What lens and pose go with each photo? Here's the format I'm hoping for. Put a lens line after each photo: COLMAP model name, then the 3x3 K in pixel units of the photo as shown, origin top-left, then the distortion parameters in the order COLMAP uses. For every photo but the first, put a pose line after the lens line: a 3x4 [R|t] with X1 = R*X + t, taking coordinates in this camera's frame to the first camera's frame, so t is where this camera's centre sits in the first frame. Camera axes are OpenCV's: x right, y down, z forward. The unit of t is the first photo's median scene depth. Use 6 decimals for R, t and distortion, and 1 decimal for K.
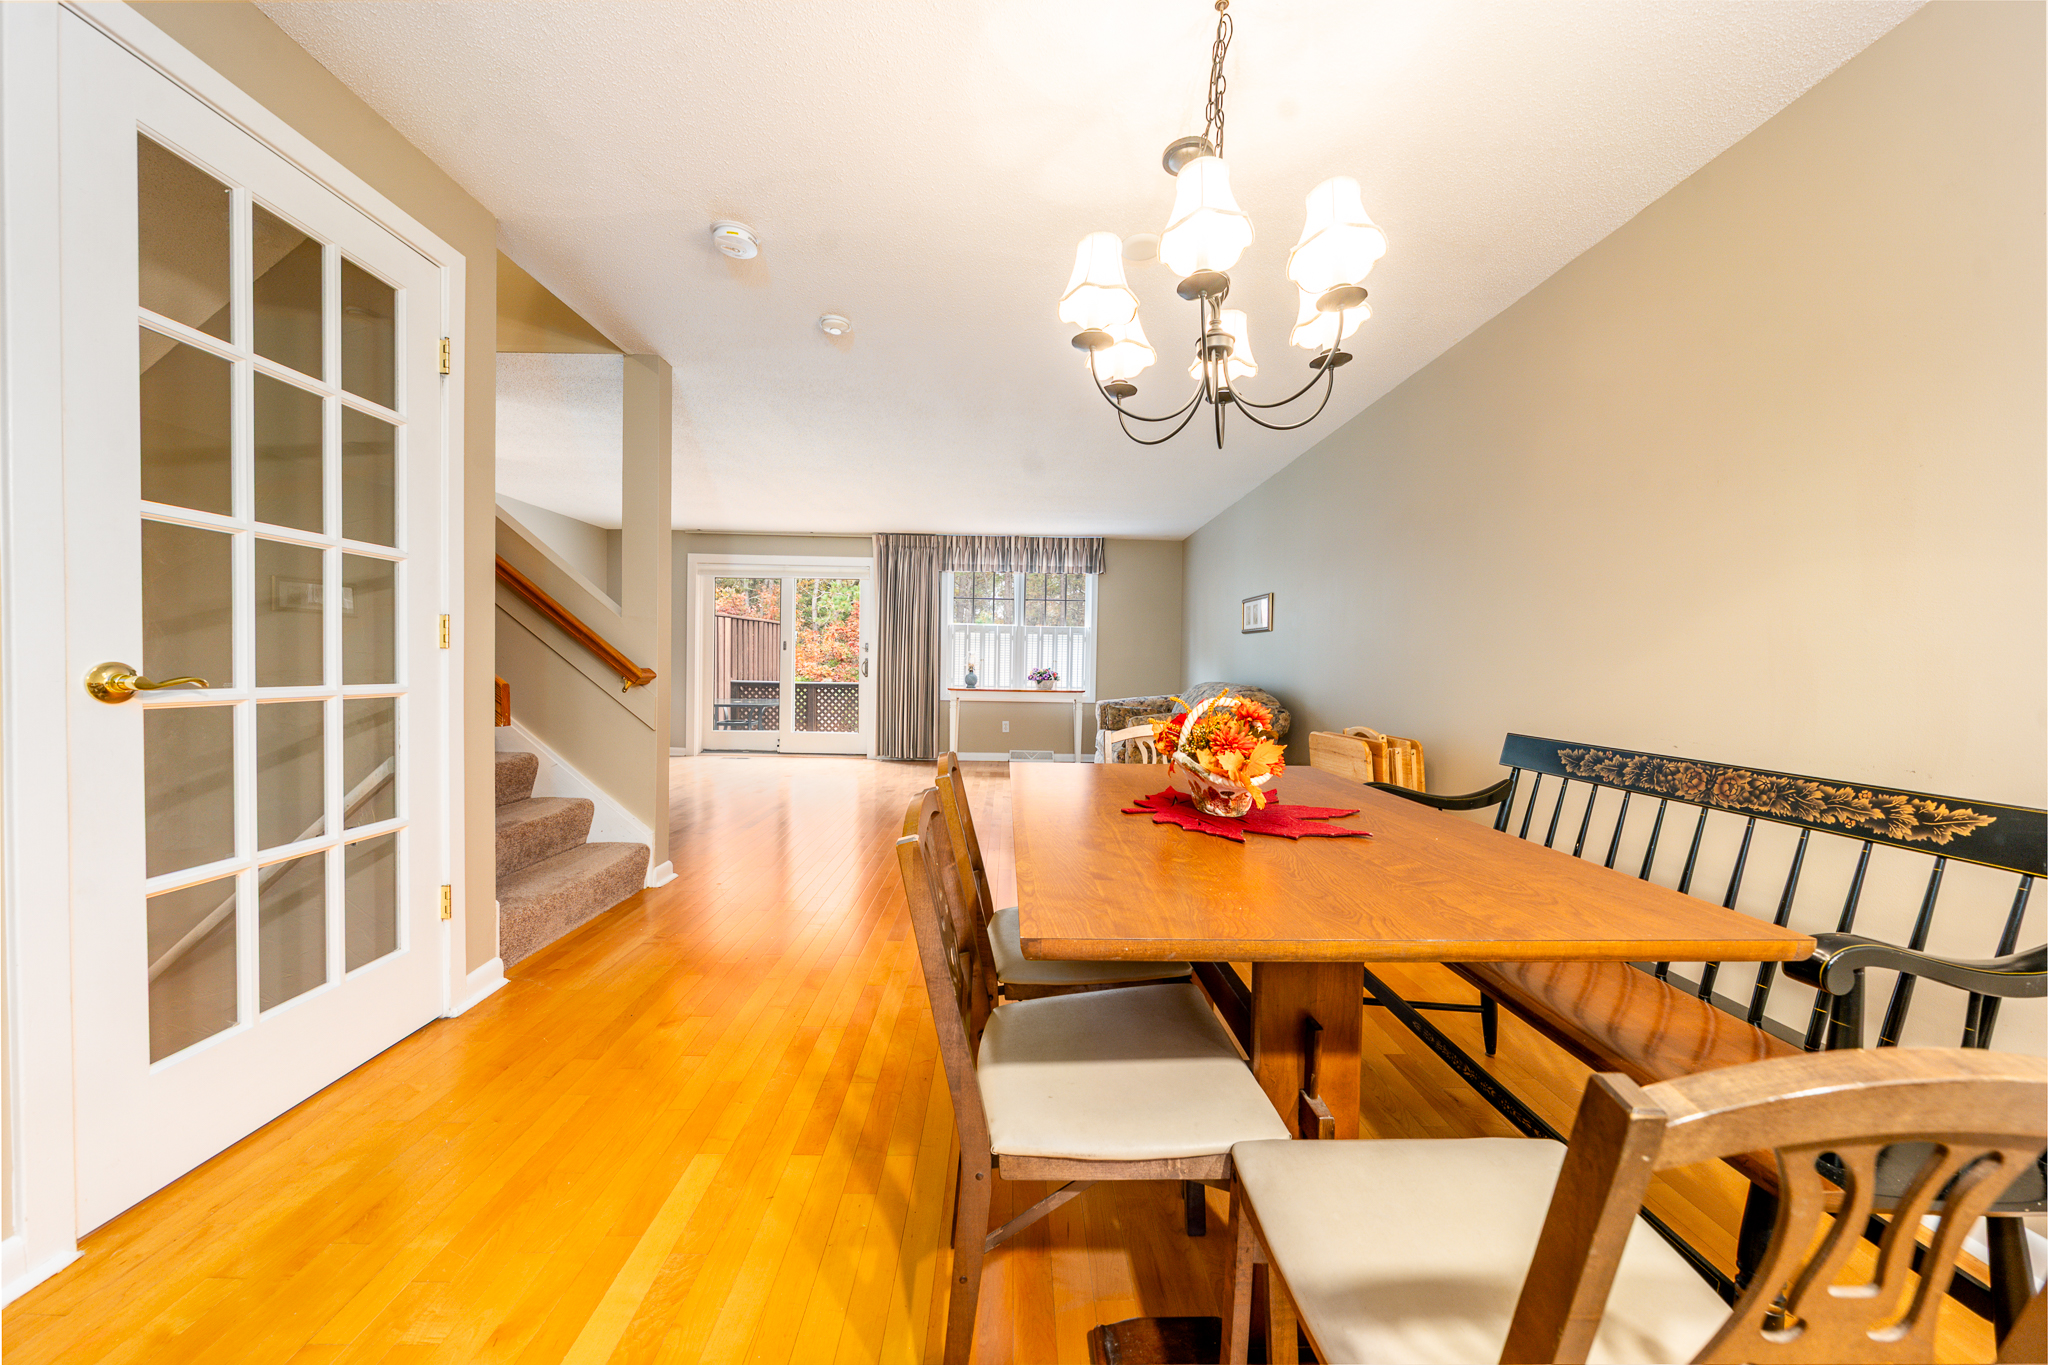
lens RADIAL K [[717.9, 0, 1024.0], [0, 717.9, 682.5], [0, 0, 1]] dist [-0.001307, -0.000198]
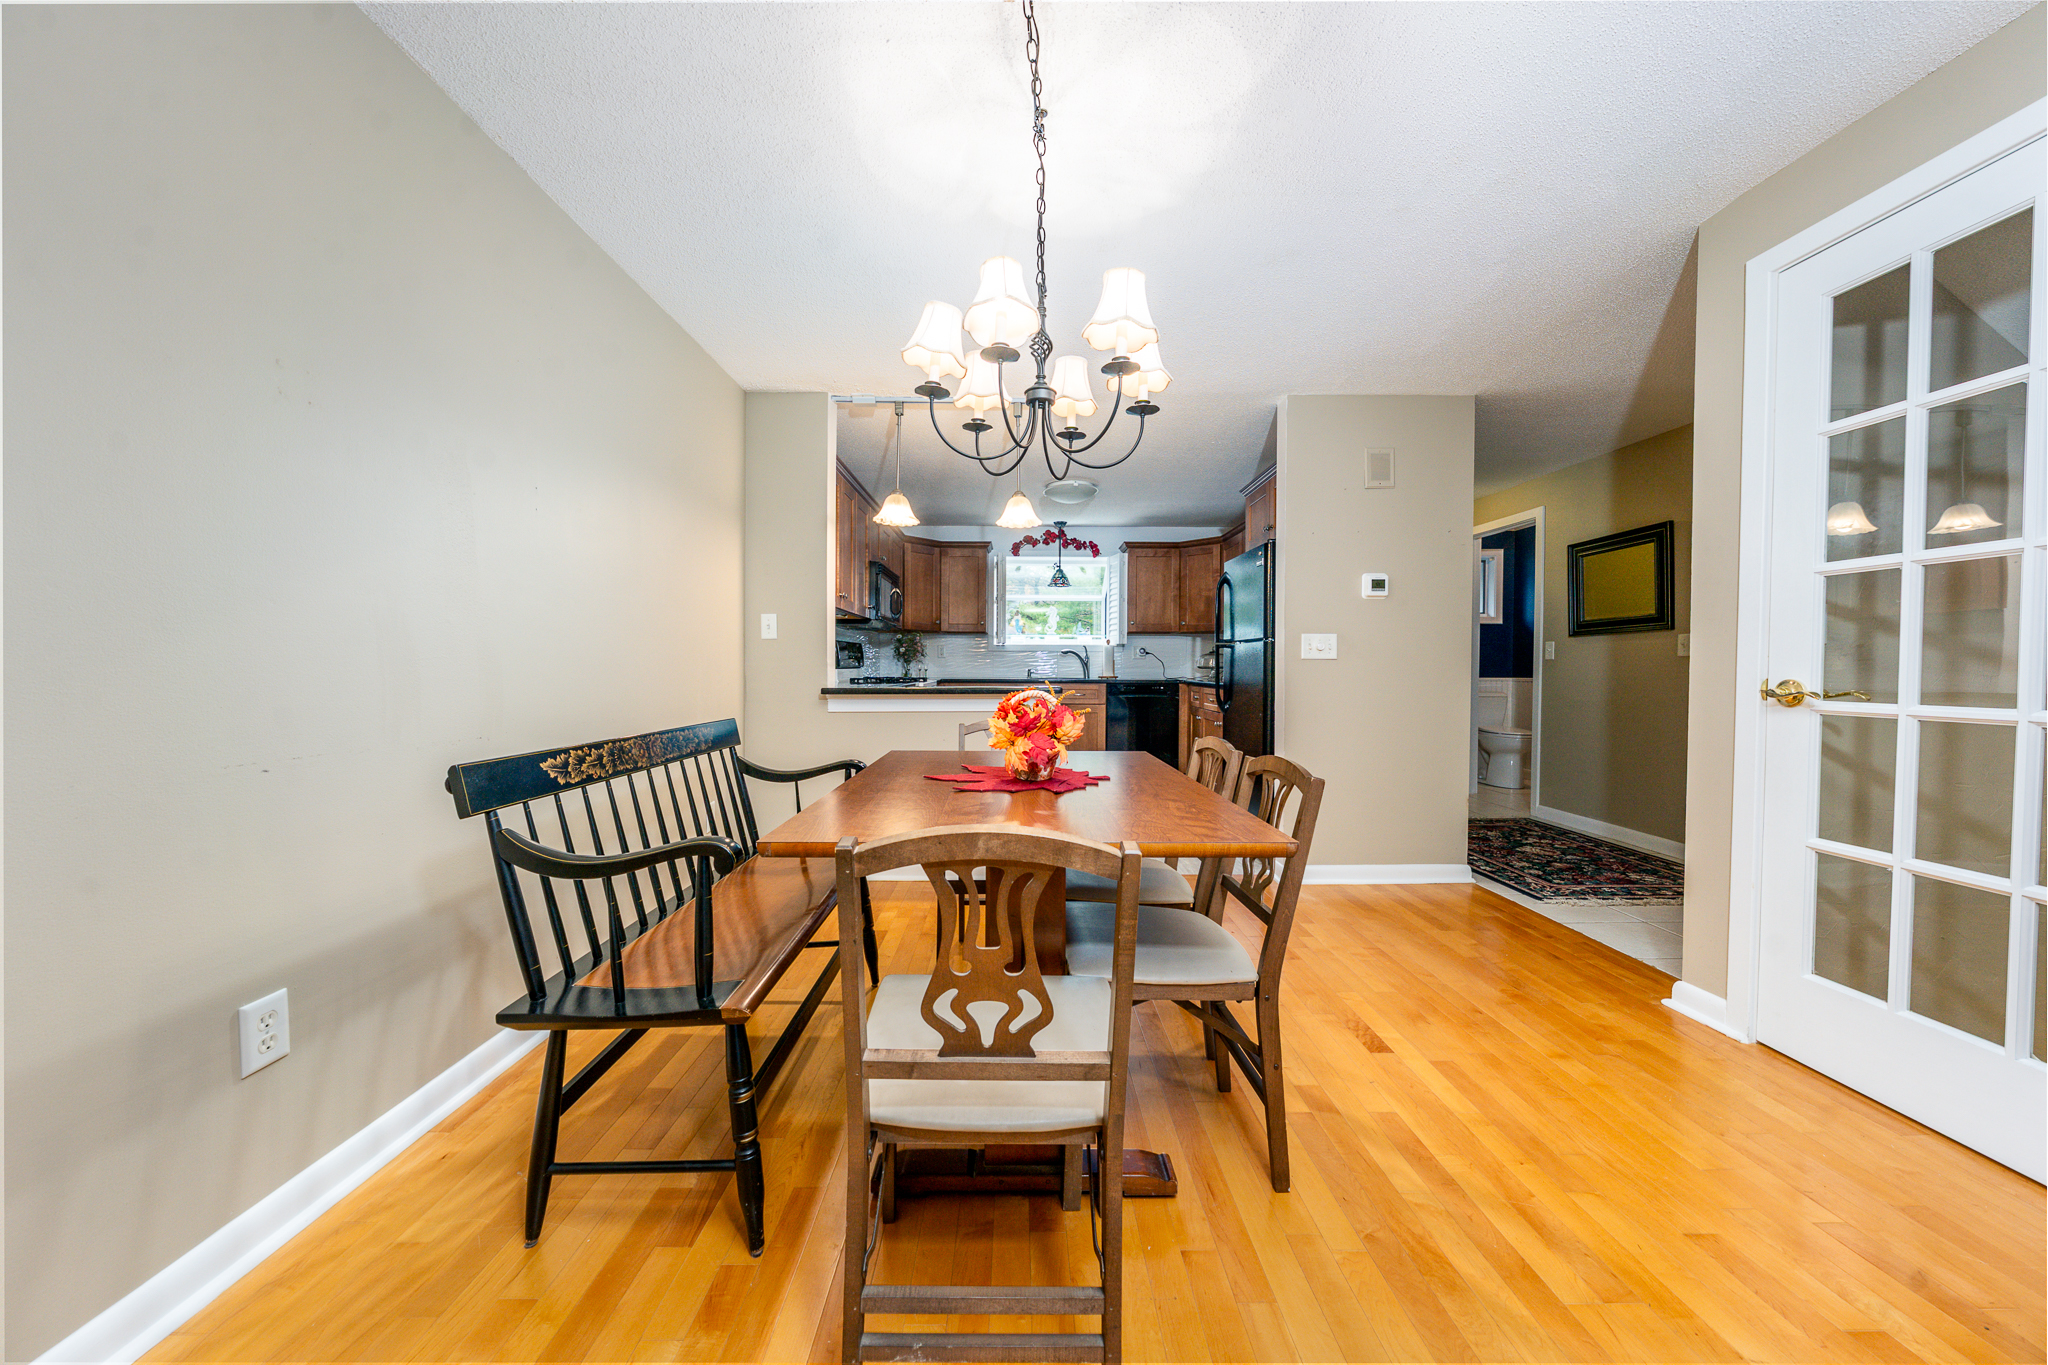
lens RADIAL K [[717.9, 0, 1024.0], [0, 717.9, 682.5], [0, 0, 1]] dist [-0.001307, -0.000198]
pose [[-0.999680, -0.020828, 0.014337, 0.232904], [-0.020126, 0.998670, 0.047471, -0.048107], [-0.015307, 0.047168, -0.998770, 1.998674]]
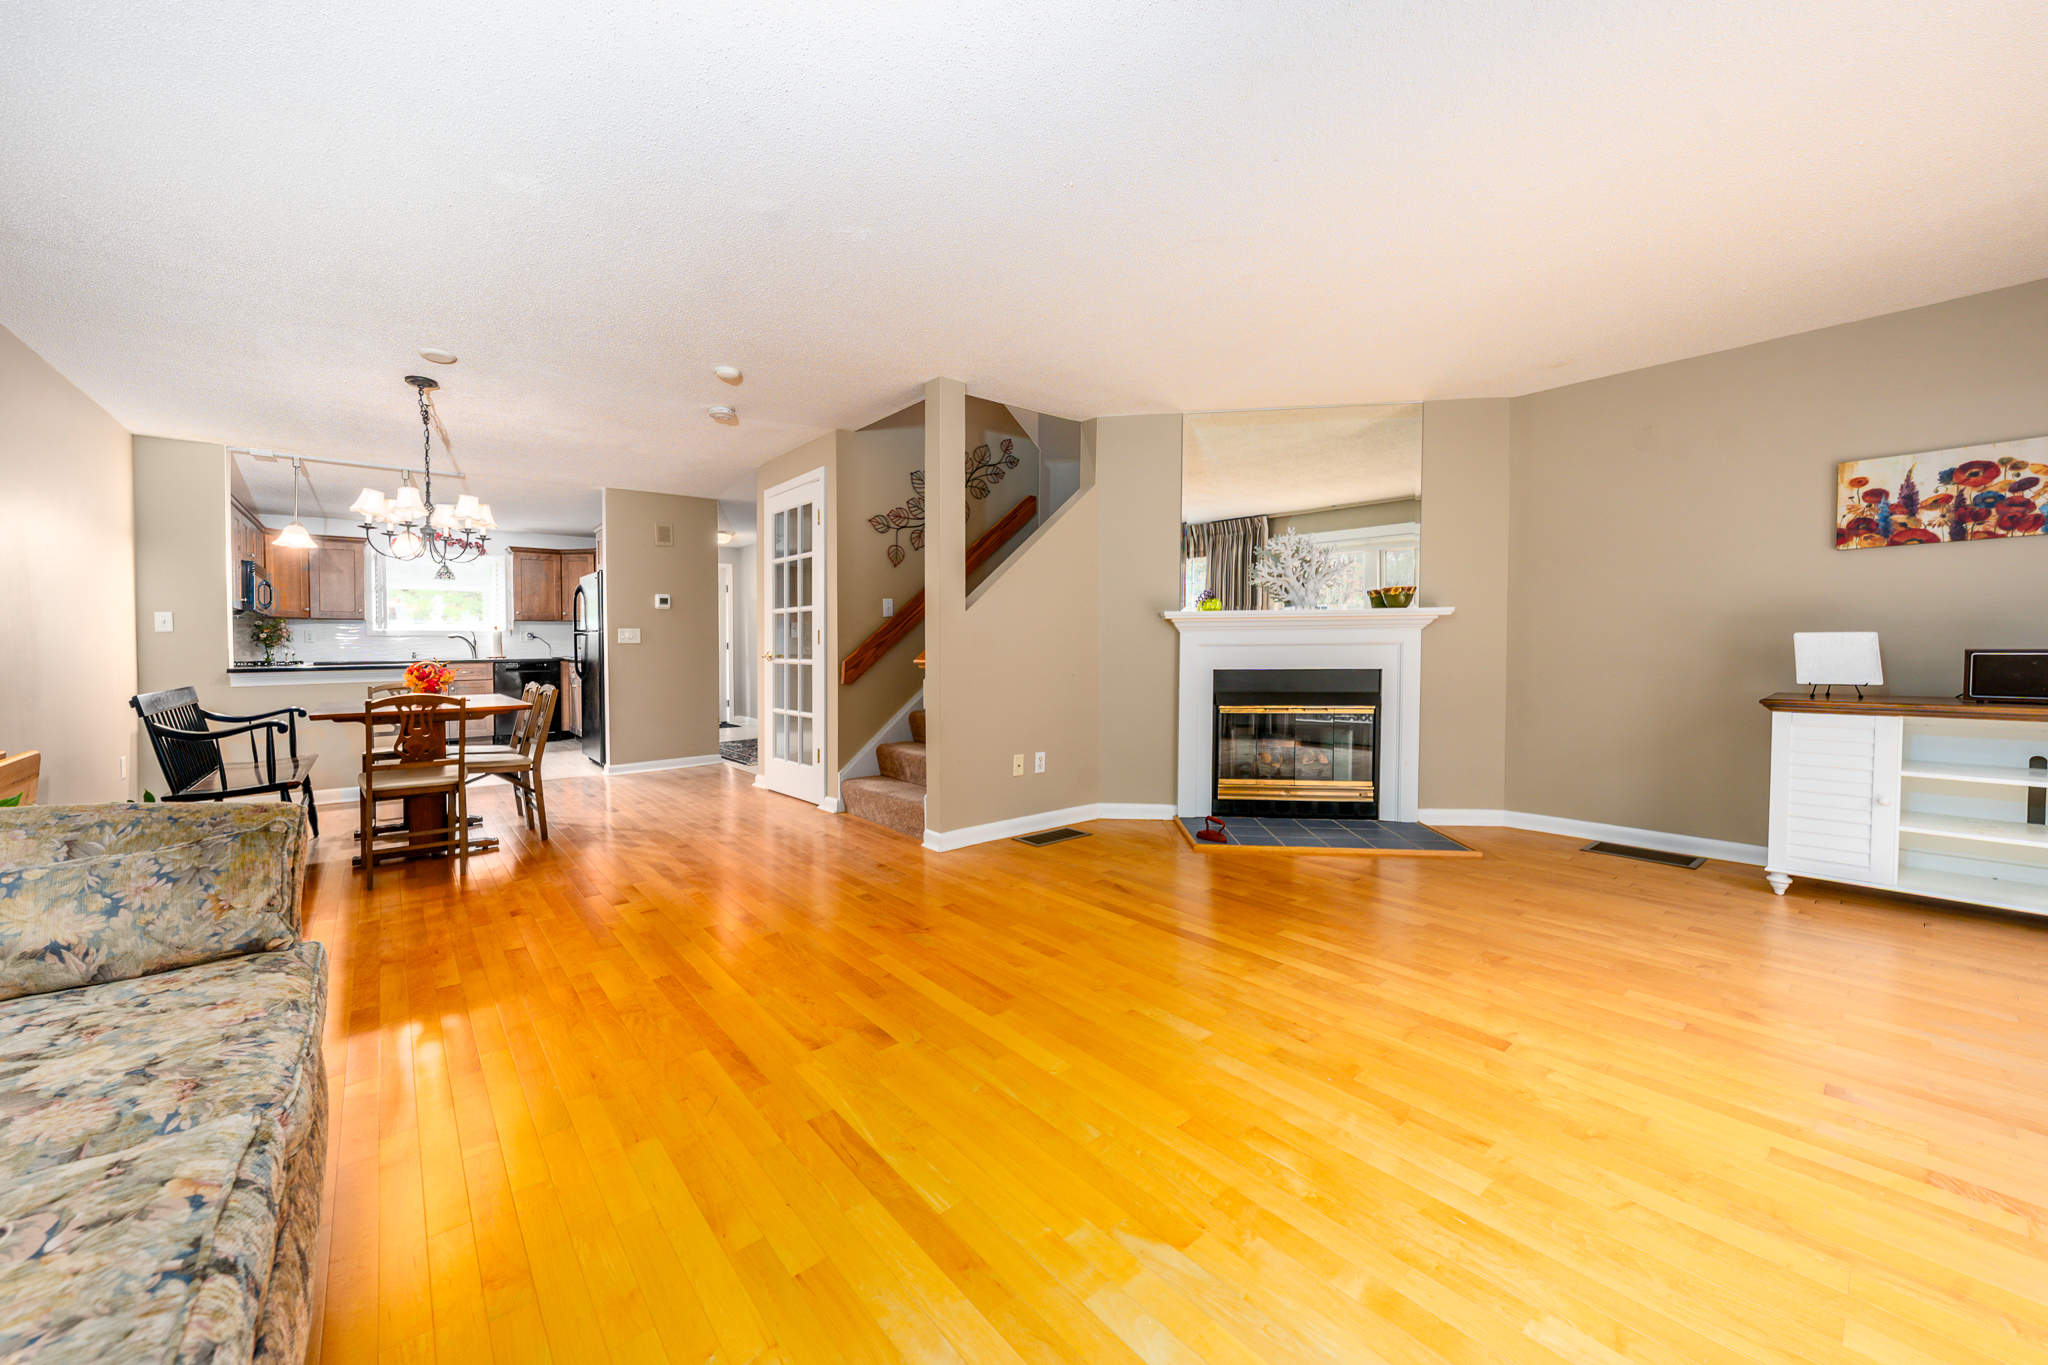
lens RADIAL K [[809.4, 0, 1020.6], [0, 809.4, 654.9], [0, 0, 1]] dist [-0.000541, -0.000006]
pose [[-0.797647, -0.002217, -0.603121, 0.301921], [-0.020763, 0.999501, 0.023785, -0.134461], [0.602767, 0.031494, -0.797295, 5.032311]]
